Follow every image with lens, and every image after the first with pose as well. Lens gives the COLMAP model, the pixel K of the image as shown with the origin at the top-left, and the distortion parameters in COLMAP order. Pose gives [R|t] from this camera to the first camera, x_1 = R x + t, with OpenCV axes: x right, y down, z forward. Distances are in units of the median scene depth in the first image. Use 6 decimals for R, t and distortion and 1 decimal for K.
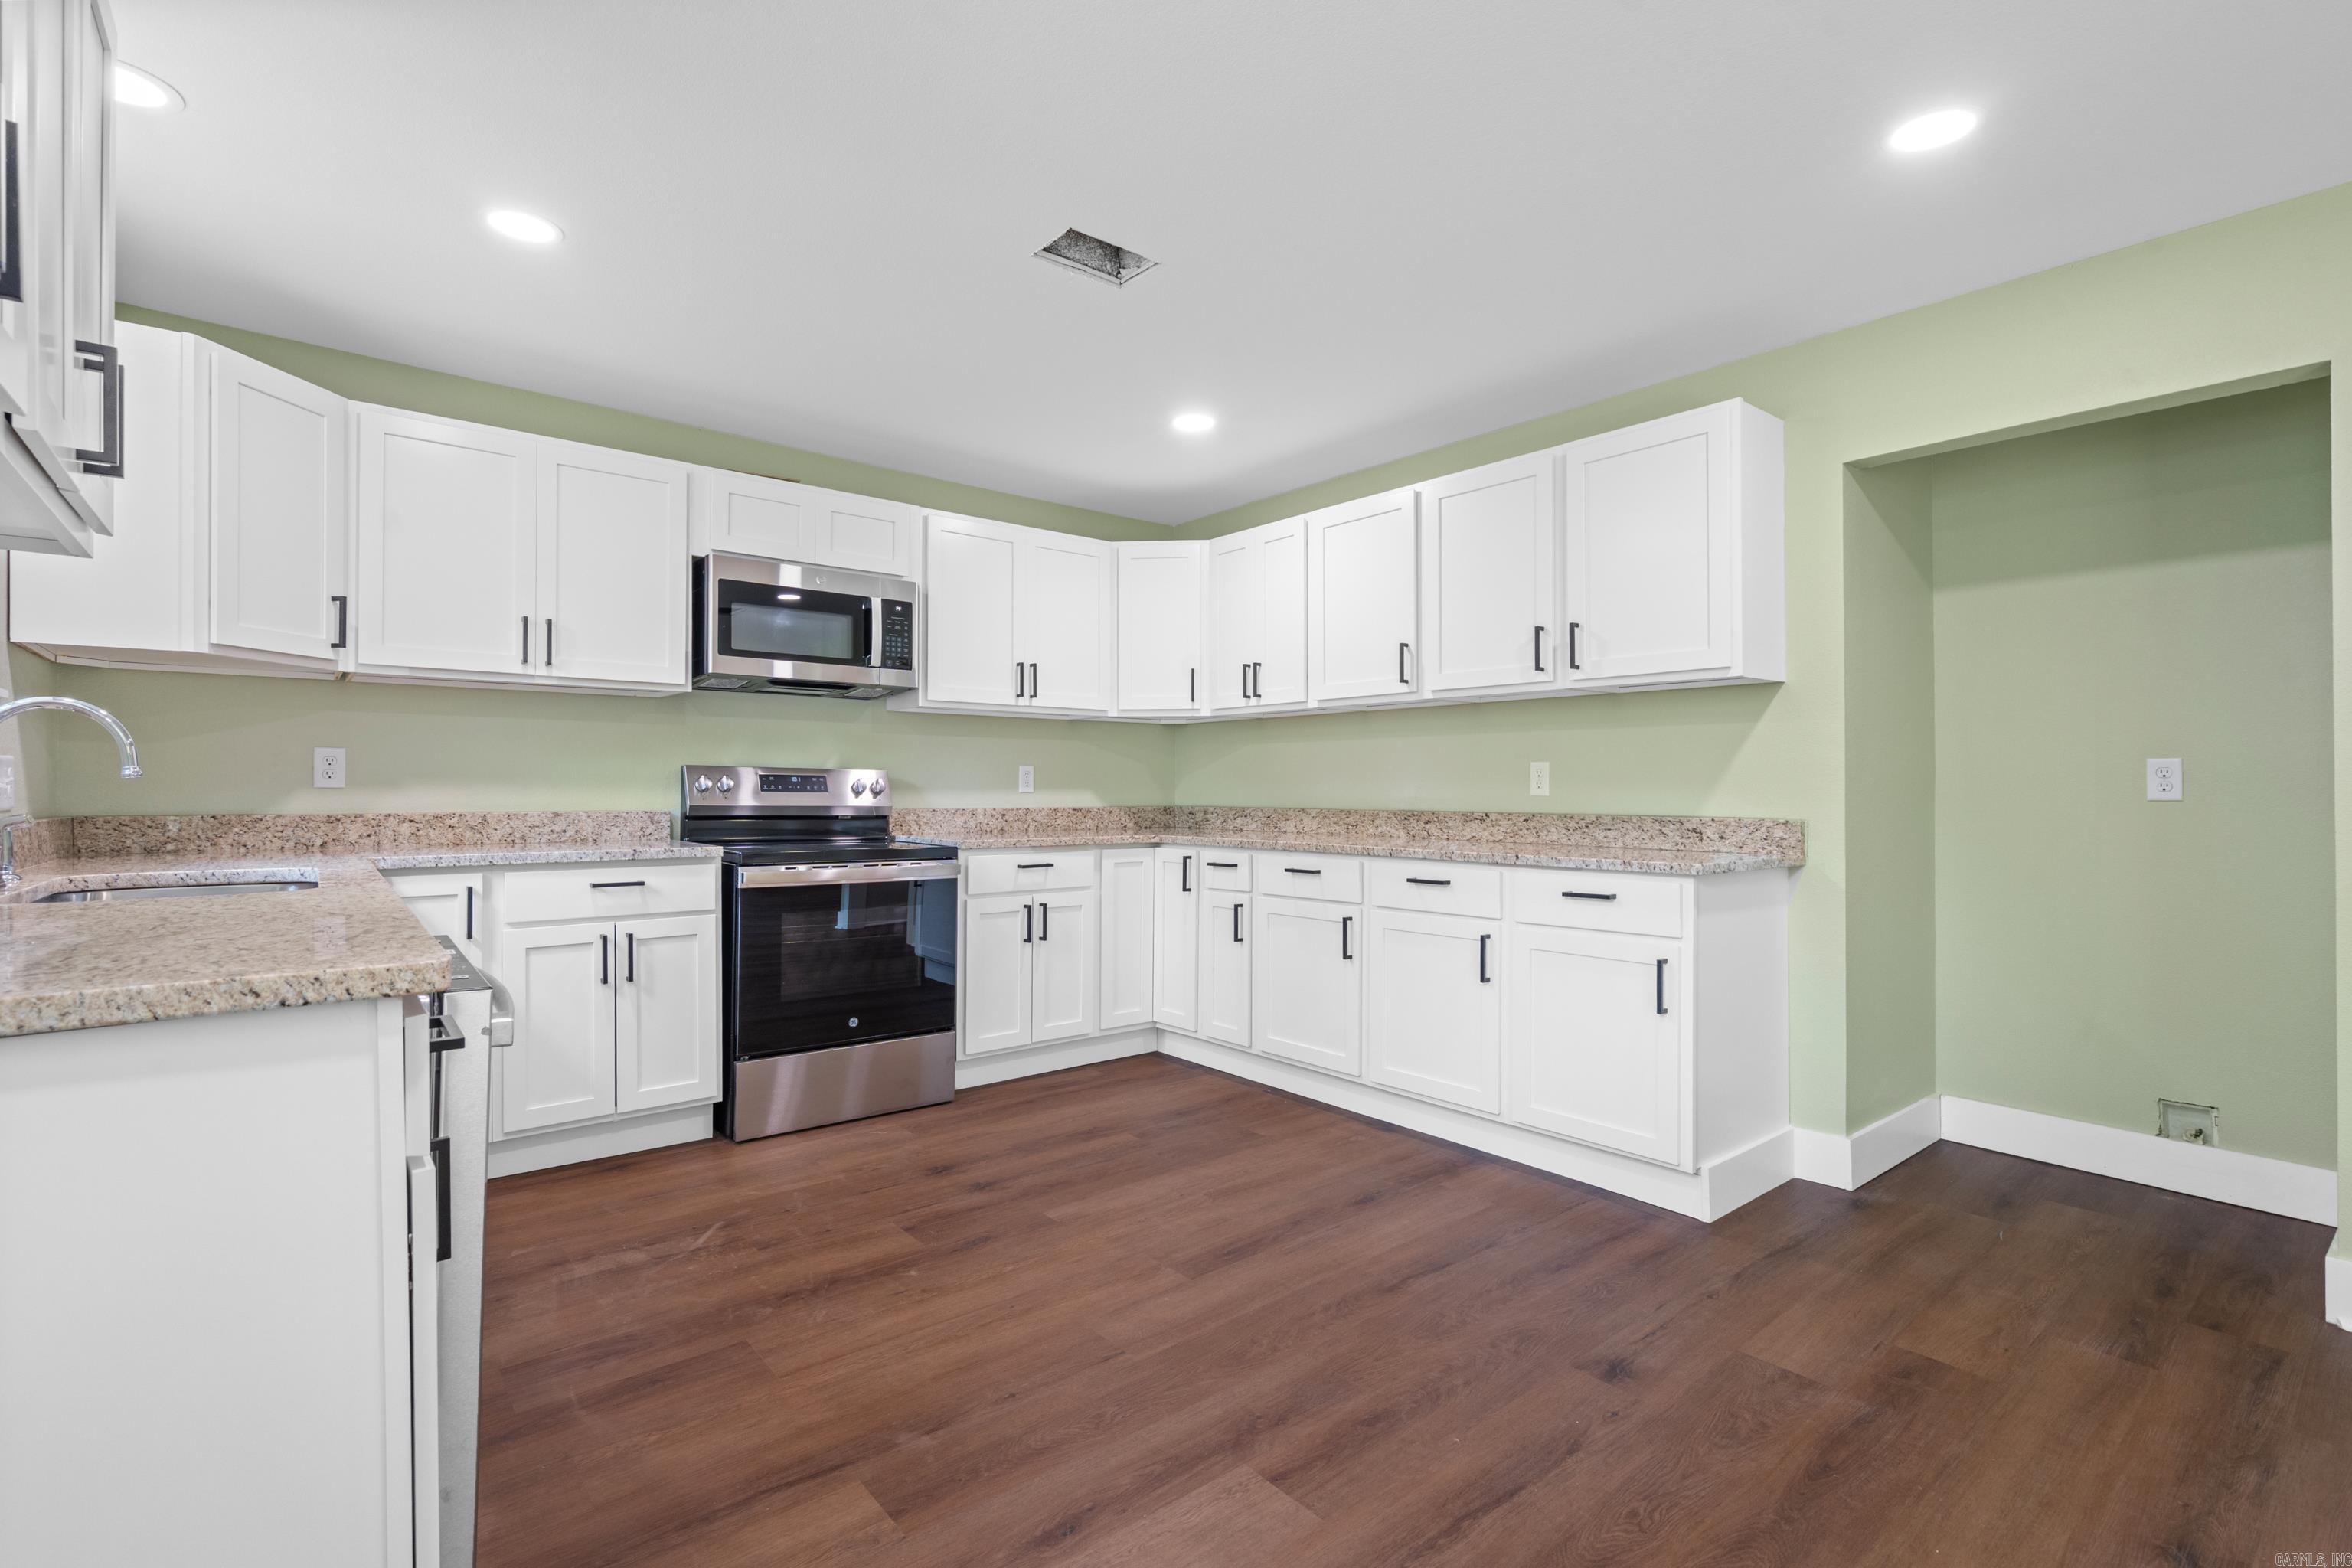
lens RADIAL K [[1083.4, 0, 1160.9], [0, 1083.4, 782.8], [0, 0, 1]] dist [-0.003009, 0.000747]
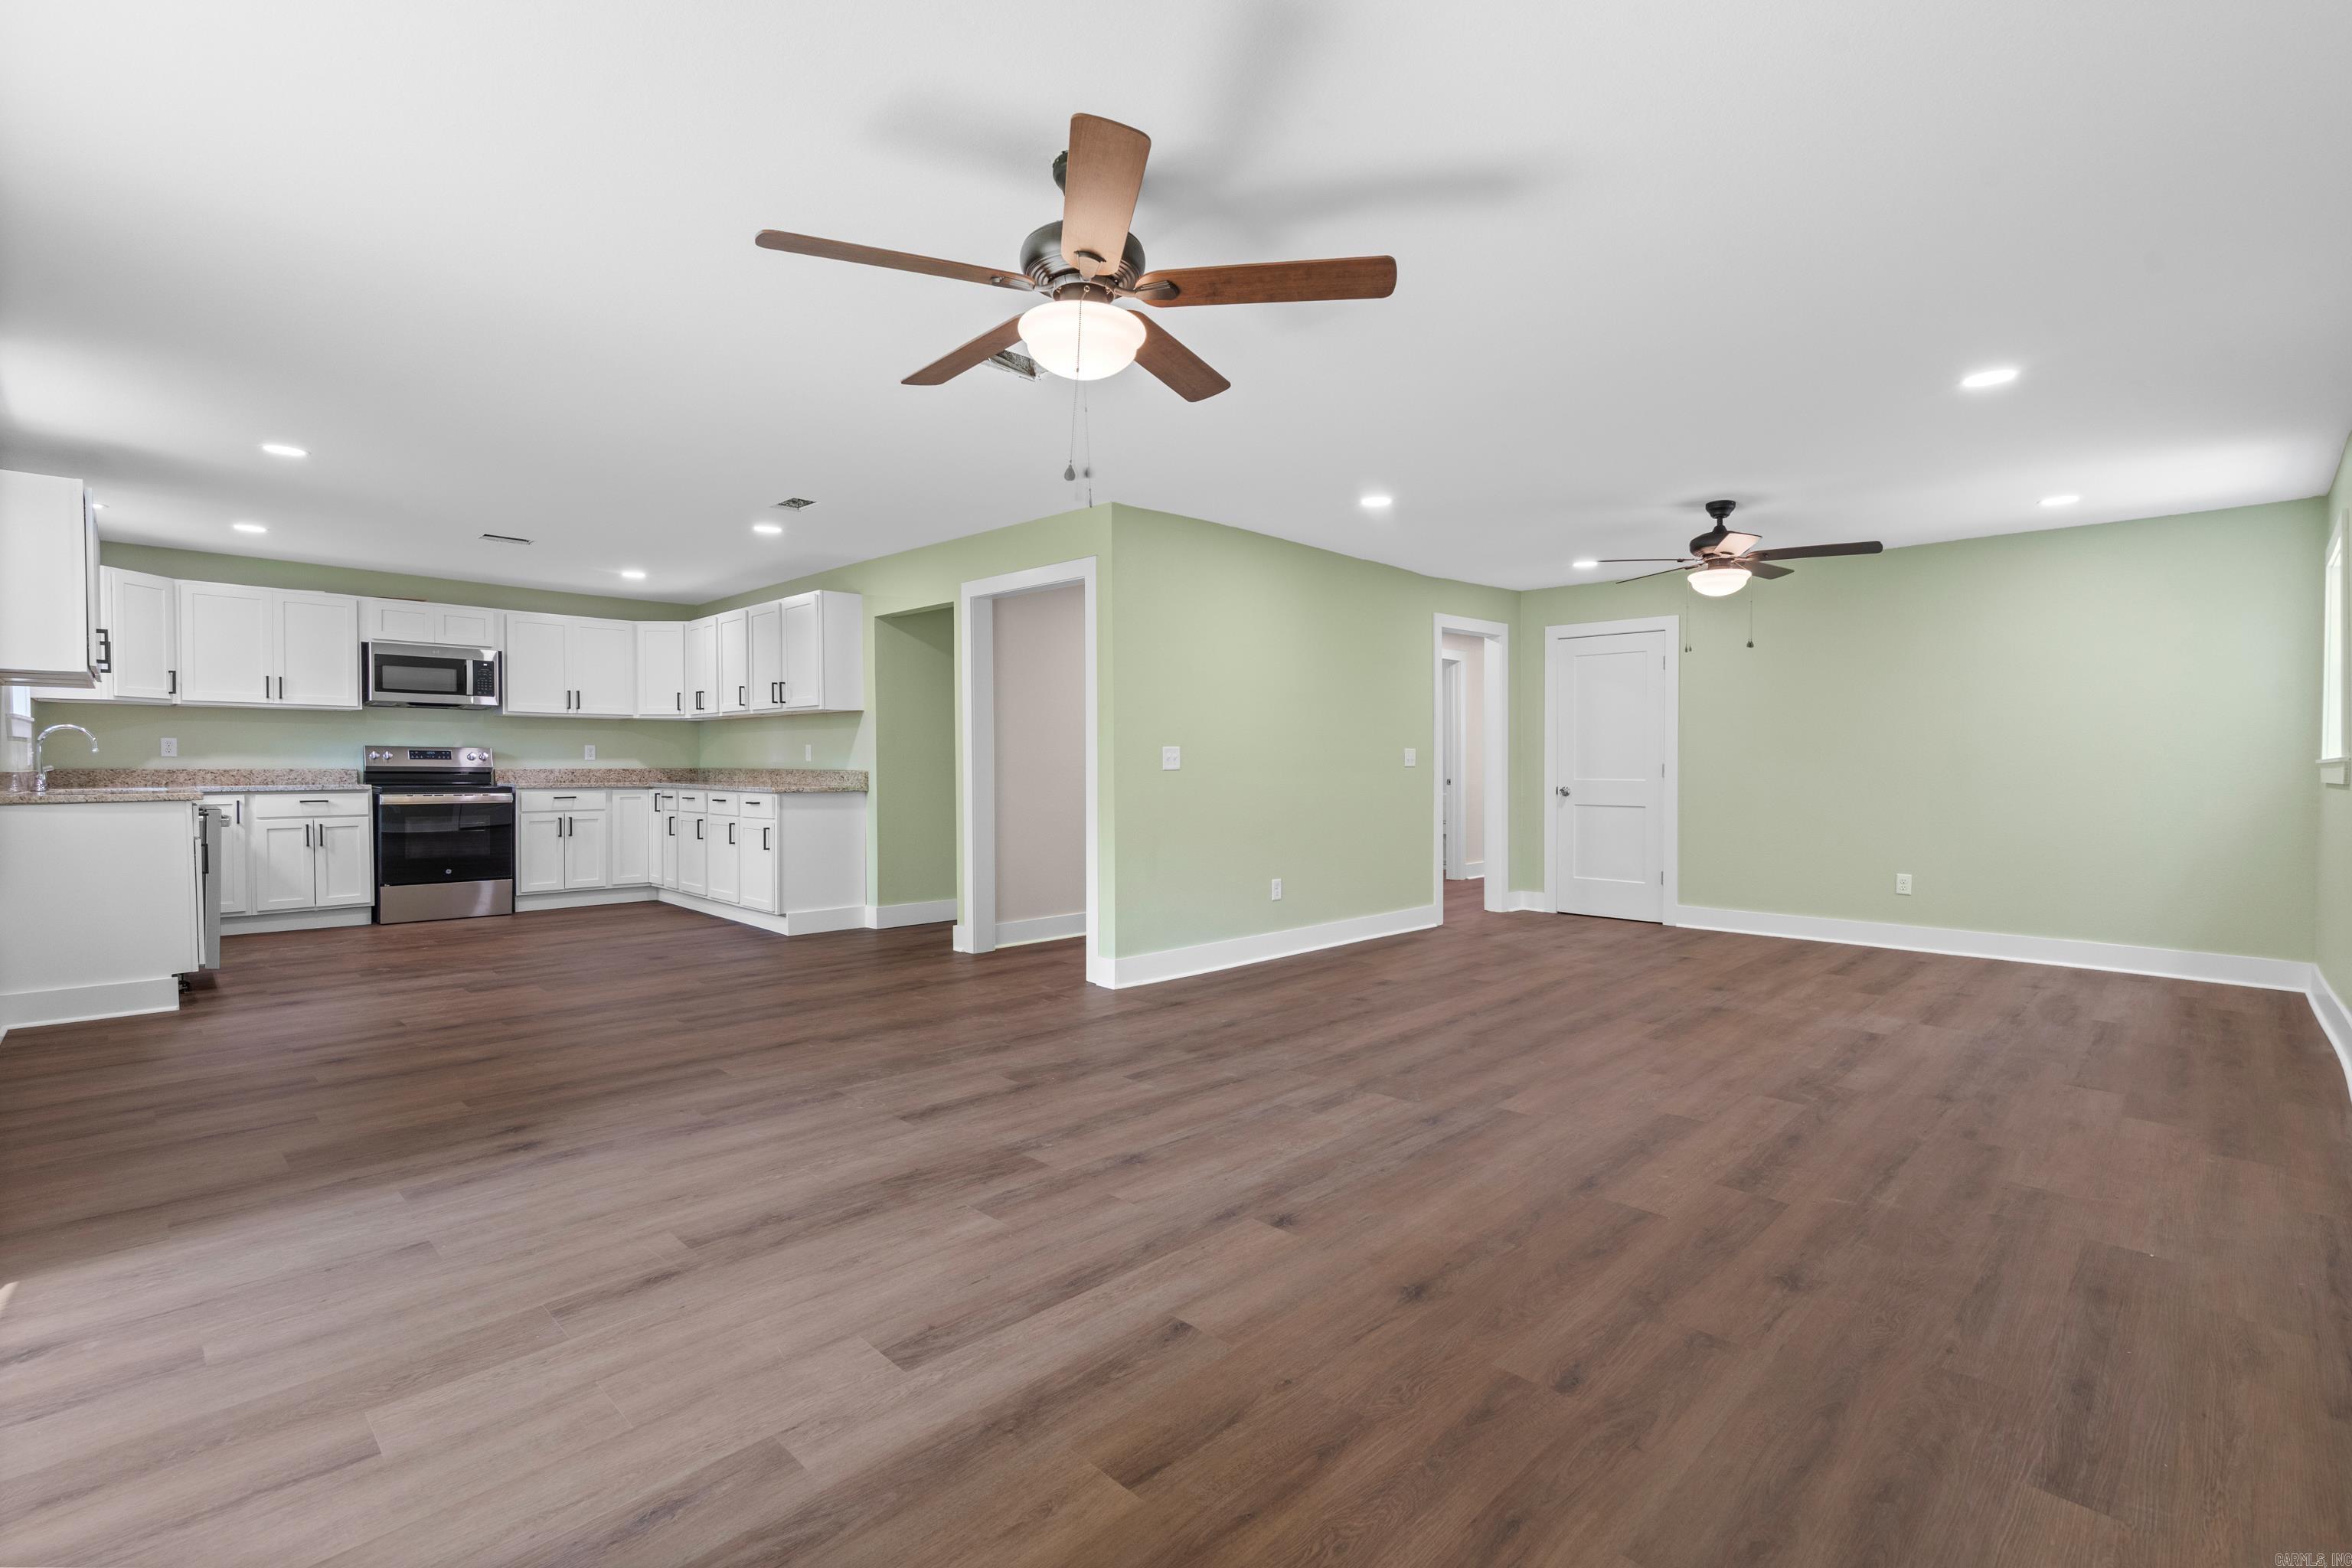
lens RADIAL K [[1083.4, 0, 1171.1], [0, 1083.4, 780.0], [0, 0, 1]] dist [-0.003009, 0.000747]
pose [[0.995095, -0.001200, 0.098913, 0.944027], [-0.001174, 0.999713, 0.023935, -0.002704], [-0.098914, -0.023934, 0.994808, -1.260764]]
